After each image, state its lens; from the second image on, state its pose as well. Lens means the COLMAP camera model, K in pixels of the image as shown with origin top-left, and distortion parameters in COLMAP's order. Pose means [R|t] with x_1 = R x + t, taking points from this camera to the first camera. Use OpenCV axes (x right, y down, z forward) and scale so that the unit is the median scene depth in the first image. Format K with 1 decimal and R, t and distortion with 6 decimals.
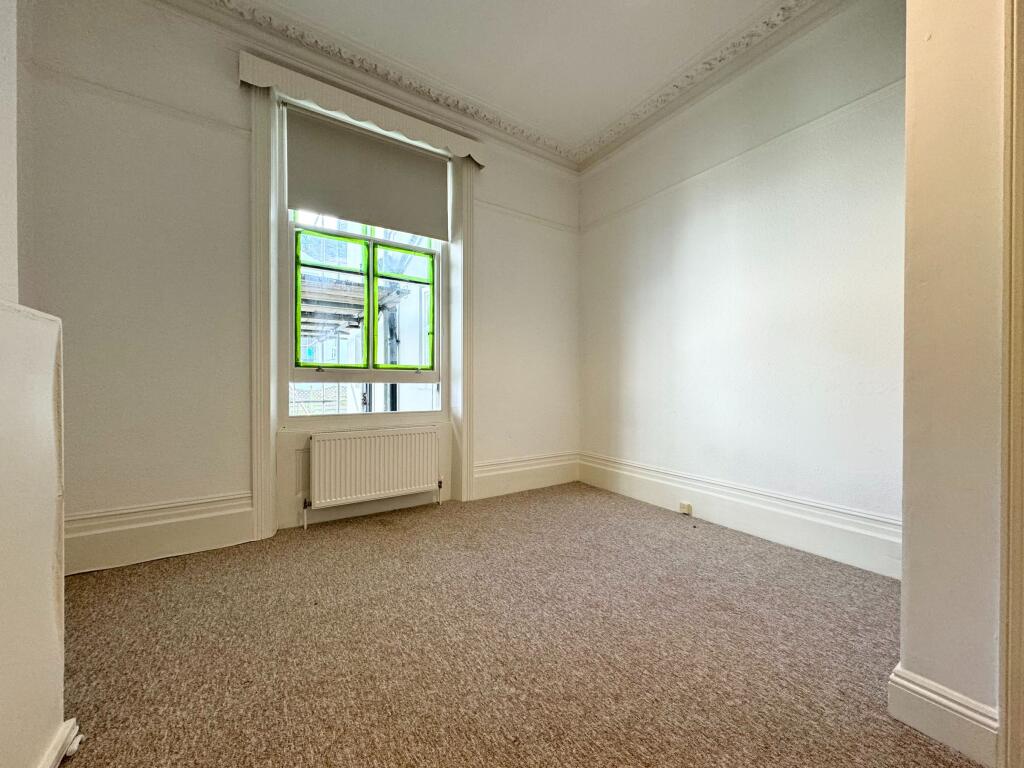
lens RADIAL K [[404.0, 0, 512.5], [0, 404.0, 385.6], [0, 0, 1]] dist [-0.001882, -0.000154]
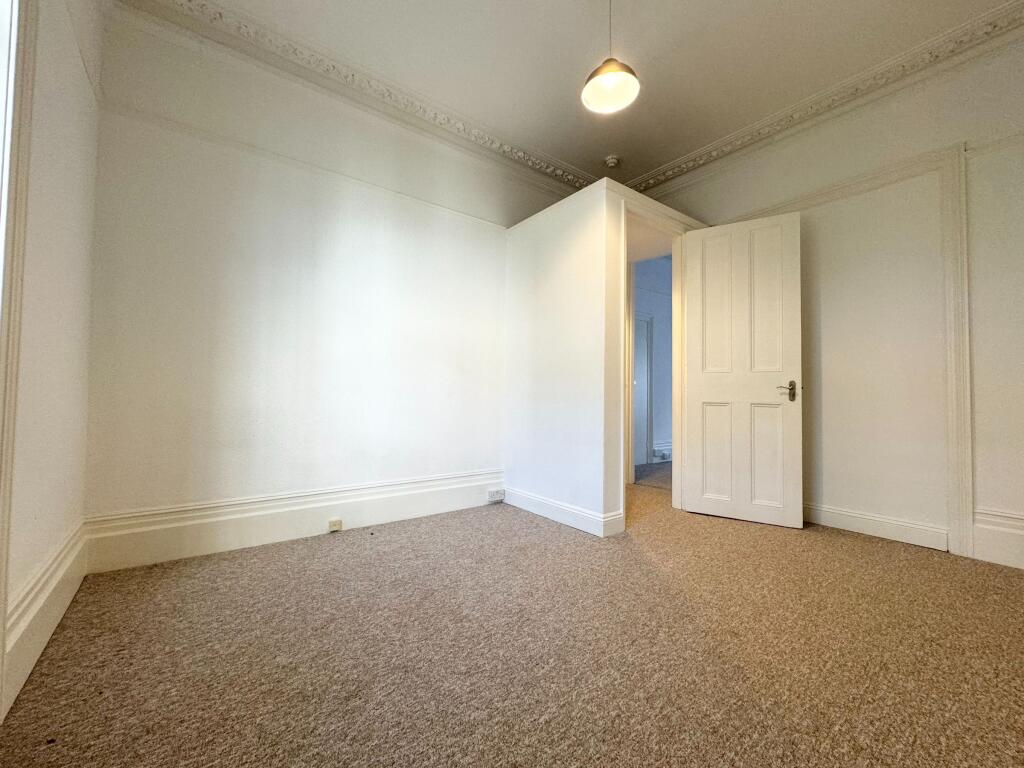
lens RADIAL K [[404.0, 0, 509.9], [0, 404.0, 380.5], [0, 0, 1]] dist [-0.001882, -0.000154]
pose [[-0.063205, 0.033632, 0.997434, -0.597882], [-0.004891, 0.999410, -0.034008, 0.001706], [-0.997989, -0.007028, -0.063003, 0.741027]]
